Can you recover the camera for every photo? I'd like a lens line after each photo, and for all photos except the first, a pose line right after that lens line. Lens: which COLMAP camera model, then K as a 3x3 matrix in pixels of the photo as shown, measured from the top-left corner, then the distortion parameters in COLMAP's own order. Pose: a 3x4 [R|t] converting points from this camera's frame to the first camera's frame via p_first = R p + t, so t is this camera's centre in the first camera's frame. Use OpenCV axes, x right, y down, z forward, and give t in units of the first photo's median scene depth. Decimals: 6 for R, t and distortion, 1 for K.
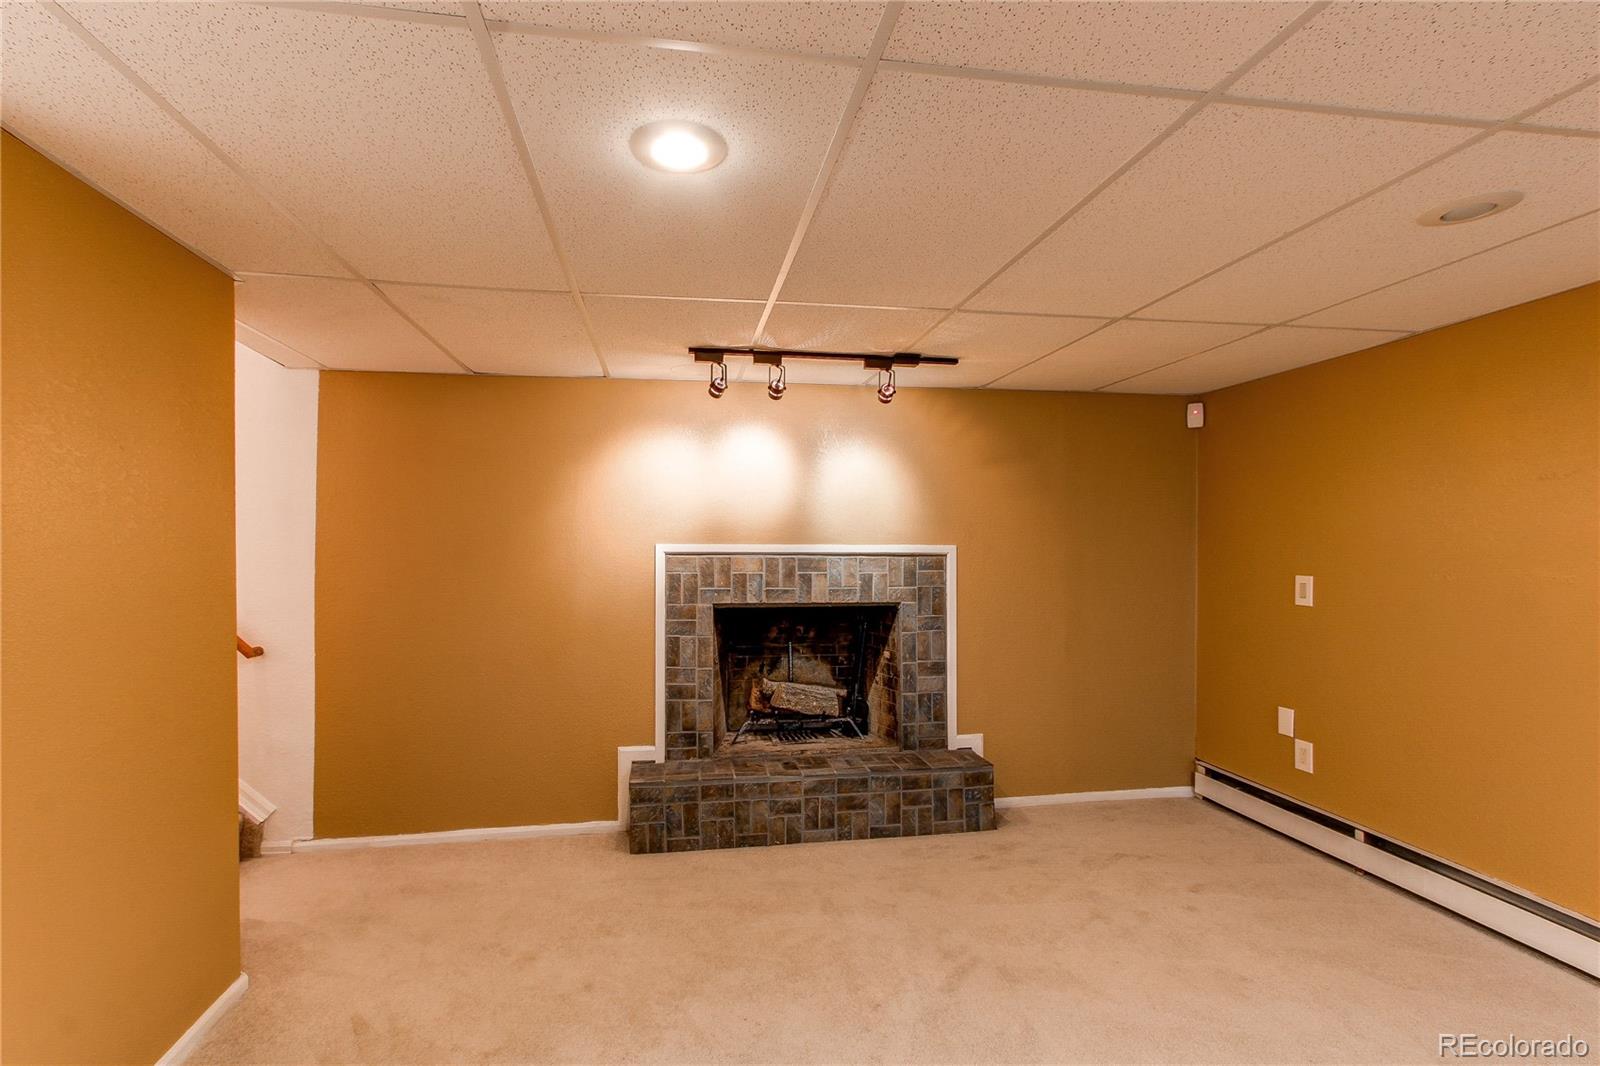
lens RADIAL K [[762.4, 0, 795.5], [0, 762.4, 544.2], [0, 0, 1]] dist [0.000195, 0.002026]
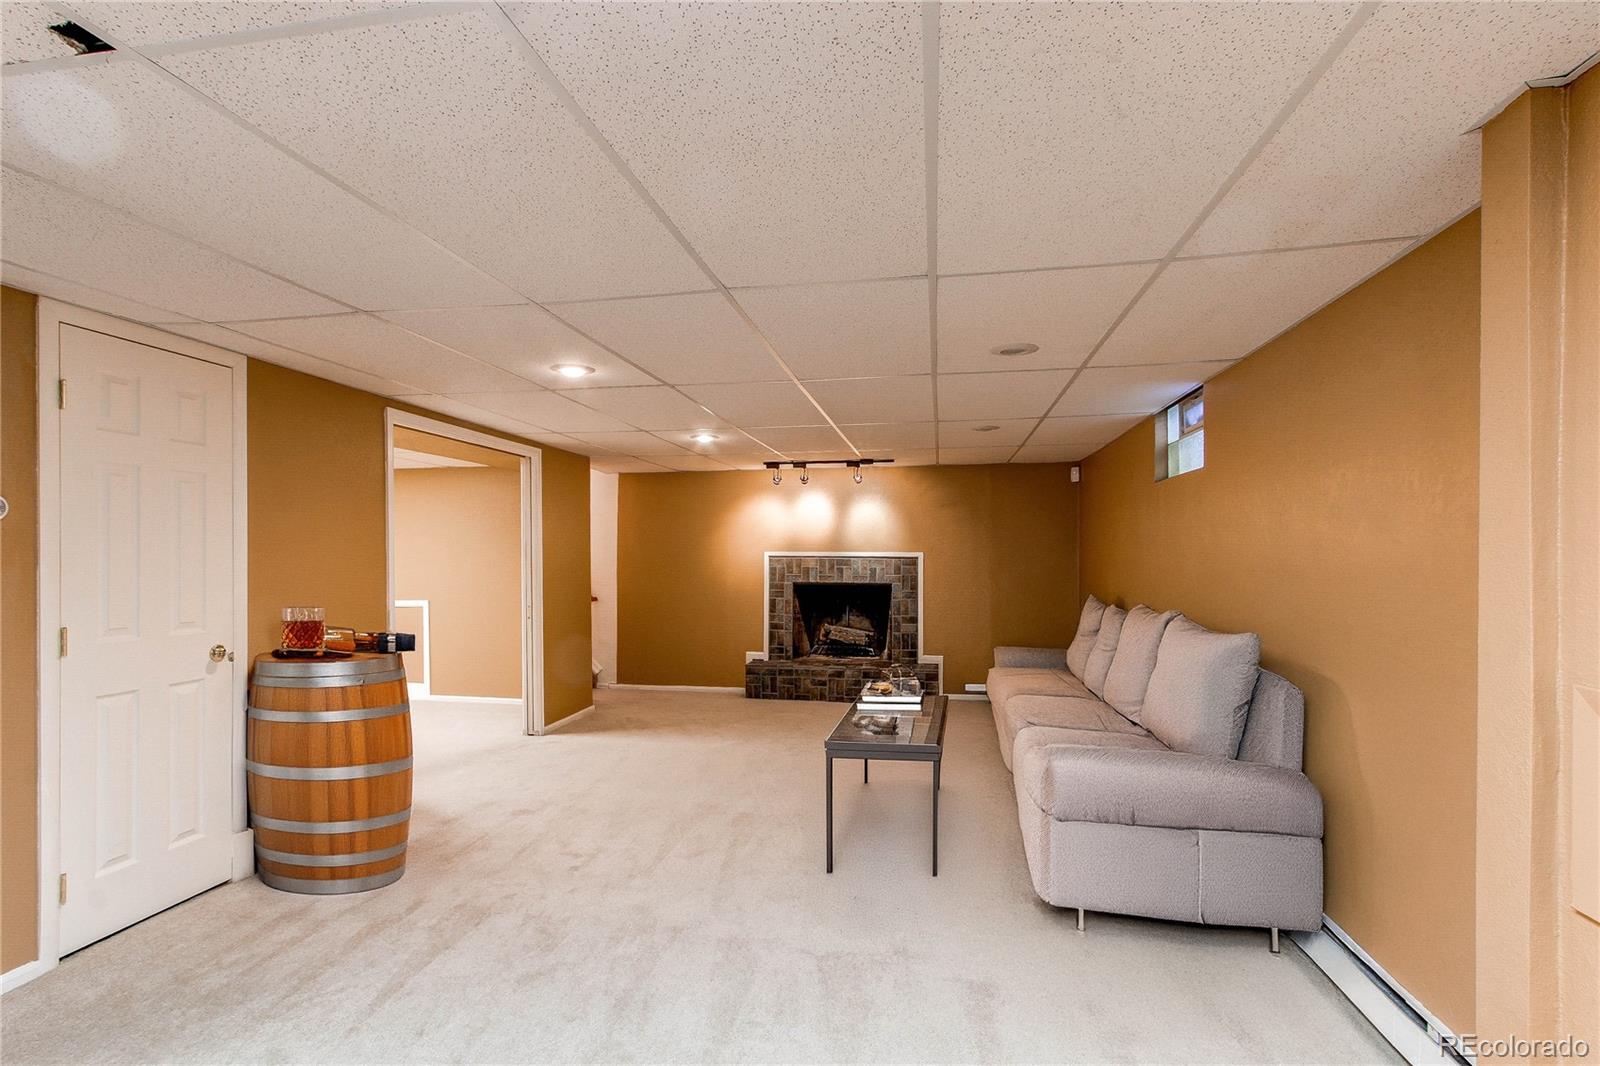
lens RADIAL K [[762.4, 0, 800.6], [0, 762.4, 539.9], [0, 0, 1]] dist [0.000195, 0.002026]
pose [[0.943697, -0.004946, -0.330773, 0.560500], [0.001178, 0.999932, -0.011590, -0.007933], [0.330808, 0.010548, 0.943639, -0.847386]]
